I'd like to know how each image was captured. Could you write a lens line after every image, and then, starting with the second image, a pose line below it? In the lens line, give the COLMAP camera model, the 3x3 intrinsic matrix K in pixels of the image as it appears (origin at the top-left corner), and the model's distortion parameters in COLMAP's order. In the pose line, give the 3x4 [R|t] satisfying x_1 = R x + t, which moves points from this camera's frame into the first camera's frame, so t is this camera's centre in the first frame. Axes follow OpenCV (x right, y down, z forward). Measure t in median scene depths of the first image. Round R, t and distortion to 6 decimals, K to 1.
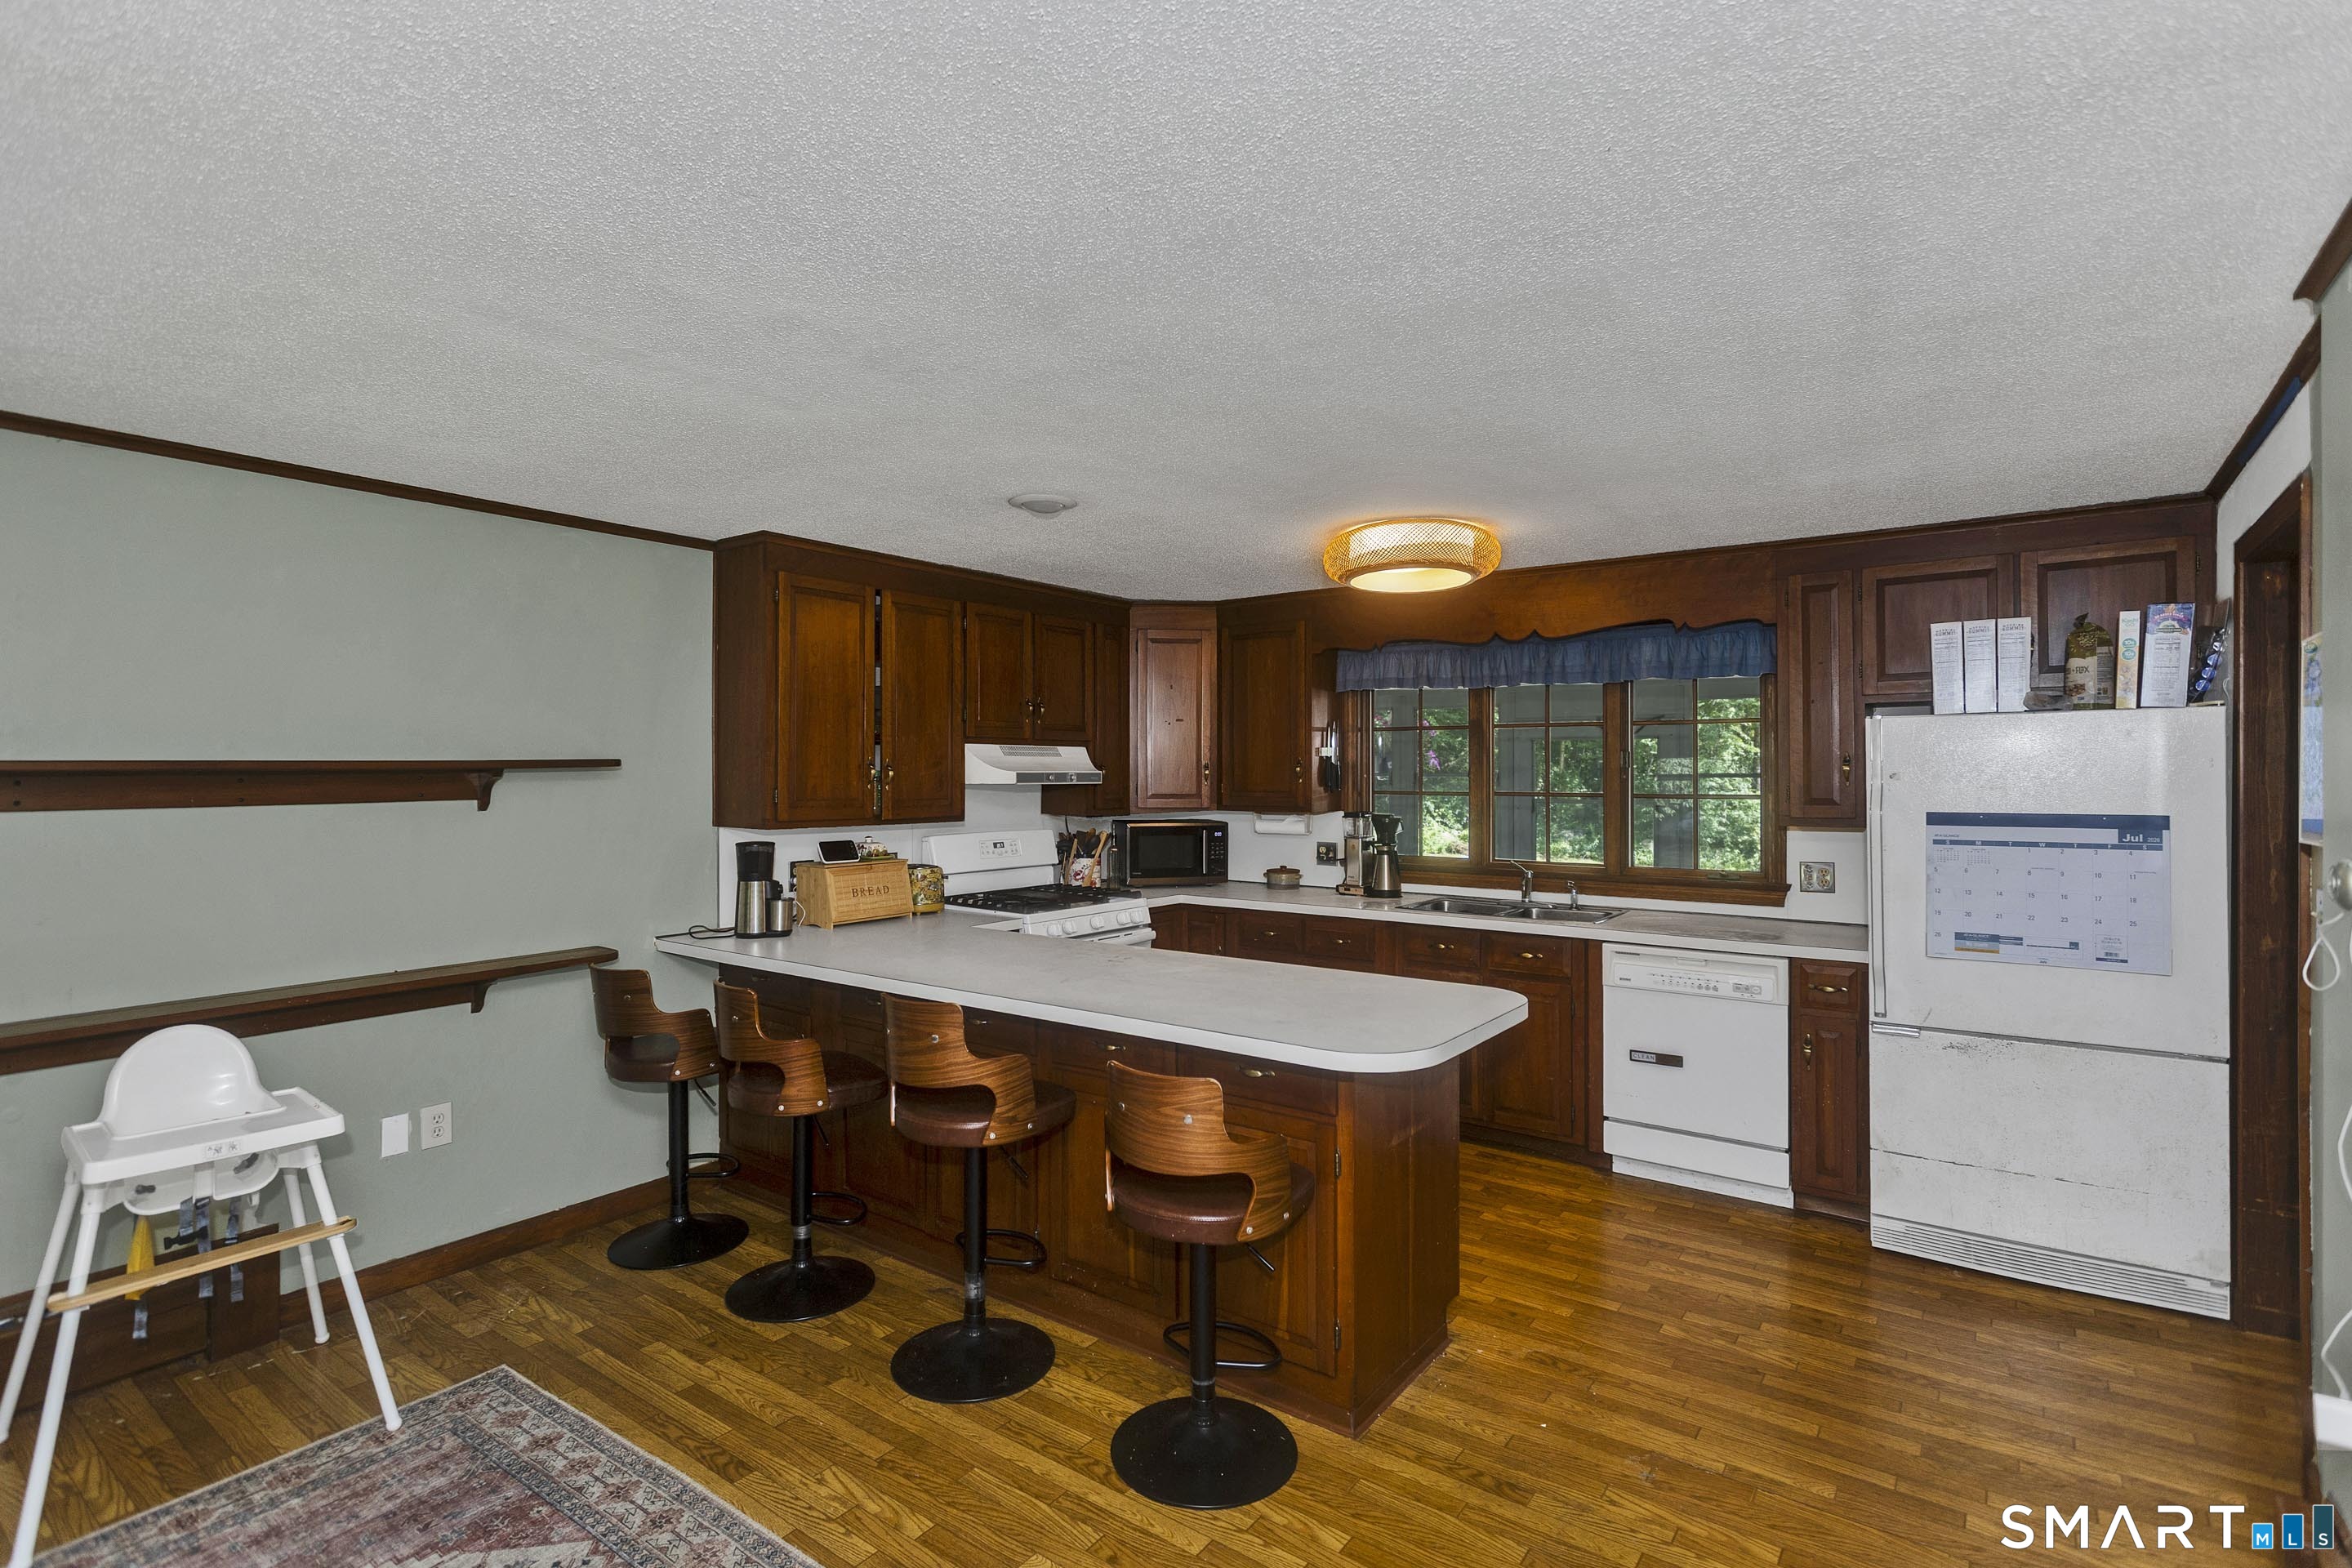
lens RADIAL K [[1129.4, 0, 1173.4], [0, 1129.4, 777.2], [0, 0, 1]] dist [0.001815, -0.000414]
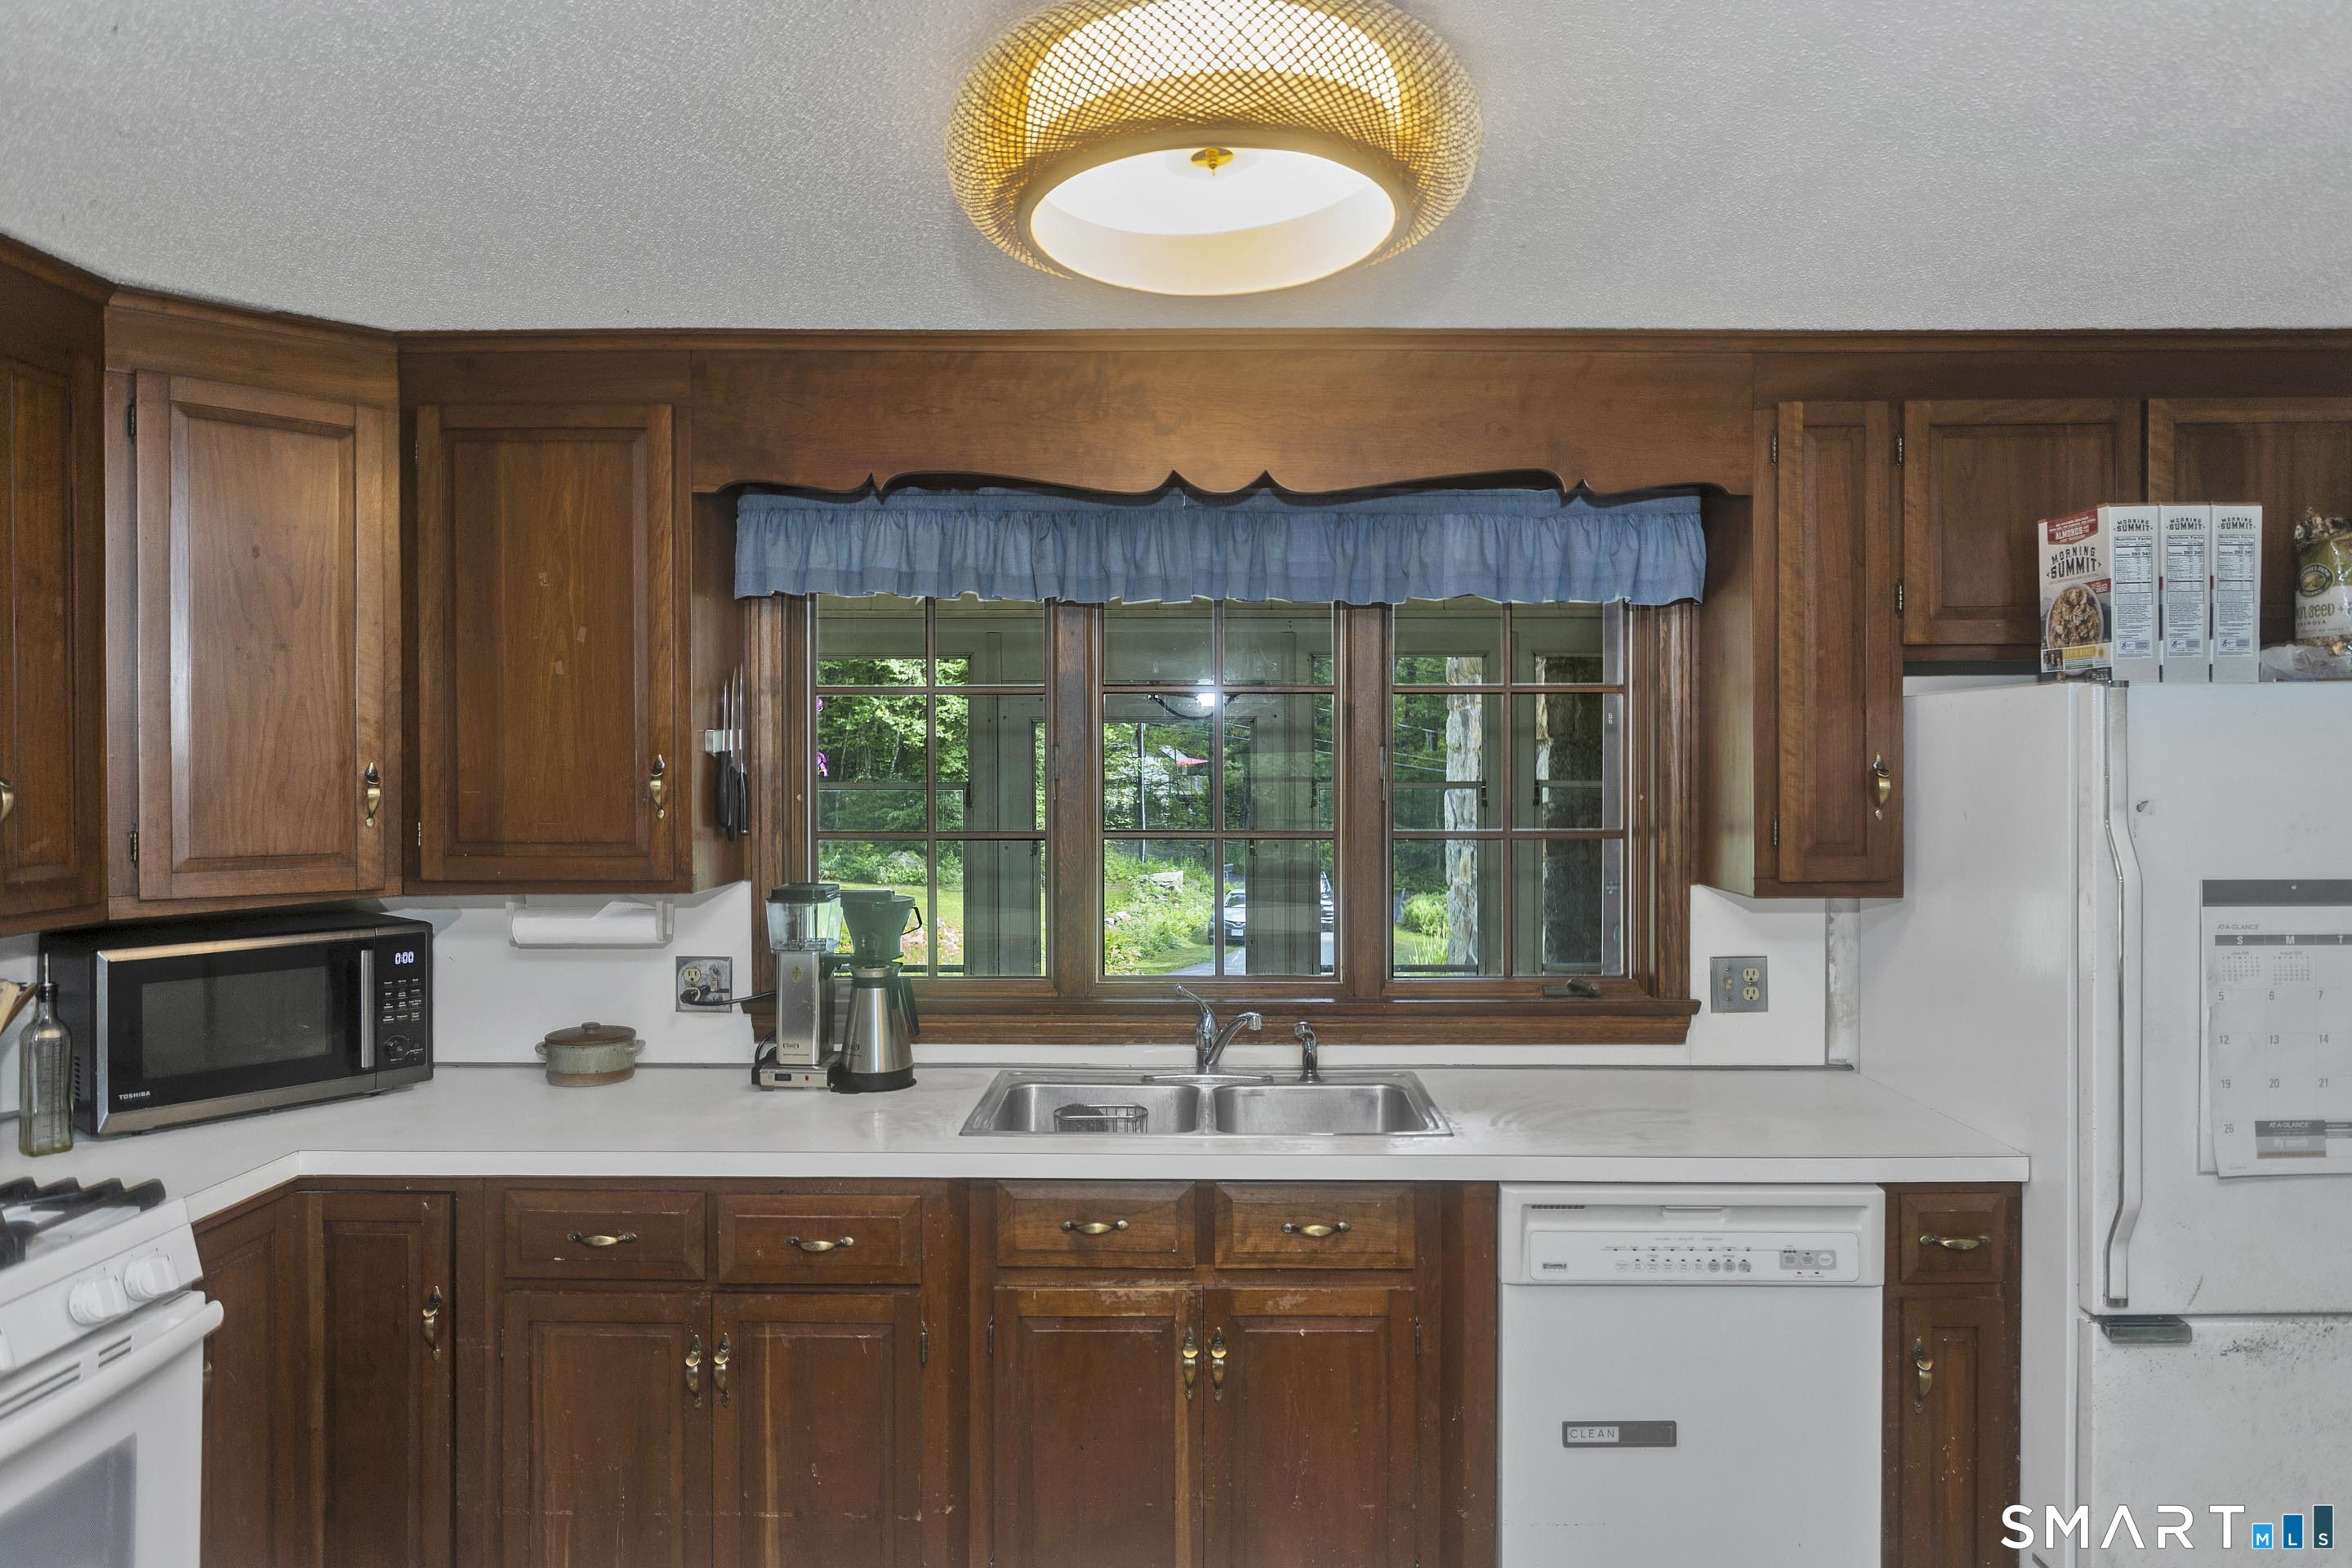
lens RADIAL K [[1394.1, 0, 1185.3], [0, 1394.1, 776.9], [0, 0, 1]] dist [-0.002538, 0.000761]
pose [[0.801428, -0.004144, 0.598076, -0.031966], [0.002734, 0.999991, 0.003265, -0.011136], [-0.598085, -0.000982, 0.801432, 0.519233]]
